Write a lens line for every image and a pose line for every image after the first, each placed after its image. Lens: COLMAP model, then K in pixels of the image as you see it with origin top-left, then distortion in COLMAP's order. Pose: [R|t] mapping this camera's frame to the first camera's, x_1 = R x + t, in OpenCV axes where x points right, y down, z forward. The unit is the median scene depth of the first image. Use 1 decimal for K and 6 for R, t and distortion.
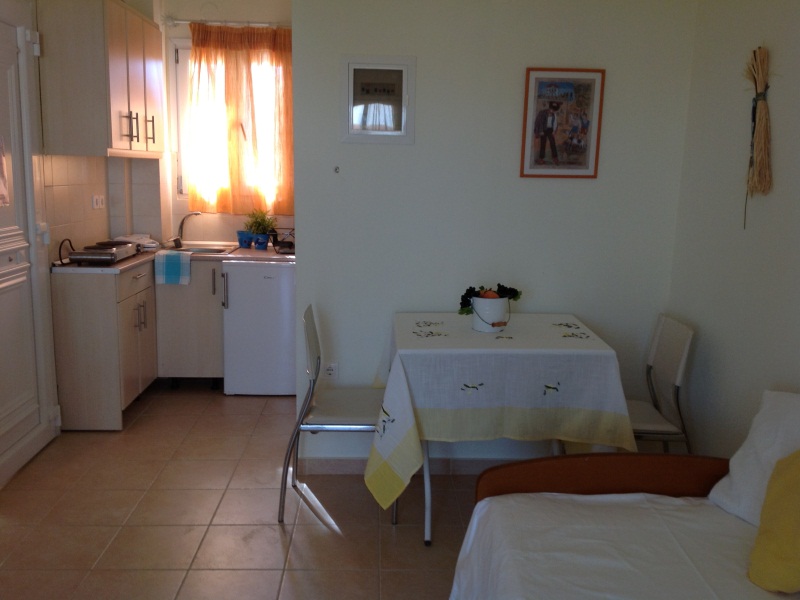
lens RADIAL K [[769.4, 0, 400.0], [0, 769.4, 300.0], [0, 0, 1]] dist [0.117893, -0.219290]
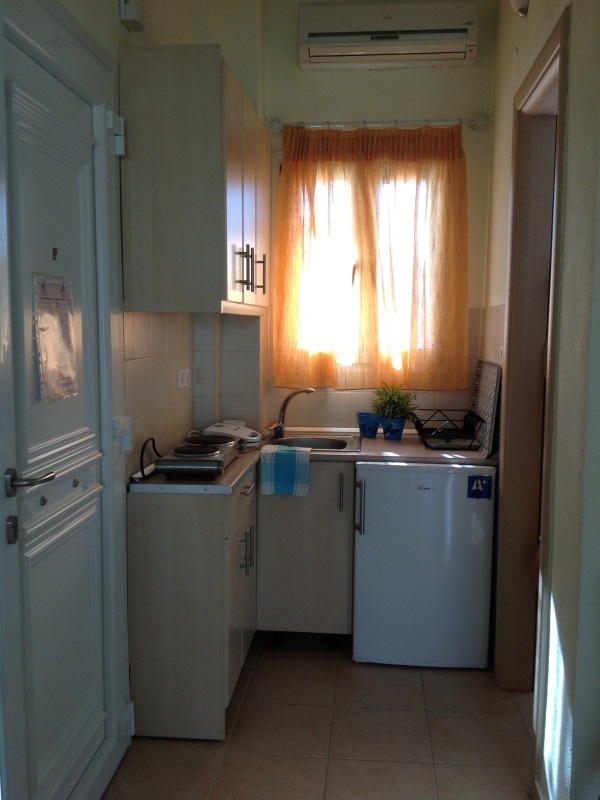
lens RADIAL K [[769.4, 0, 300.0], [0, 769.4, 400.0], [0, 0, 1]] dist [0.117893, -0.219290]
pose [[0.990168, -0.004721, -0.139801, -0.197396], [-0.005548, 0.997319, -0.072968, -0.059384], [0.139771, 0.073027, 0.987487, 0.348273]]
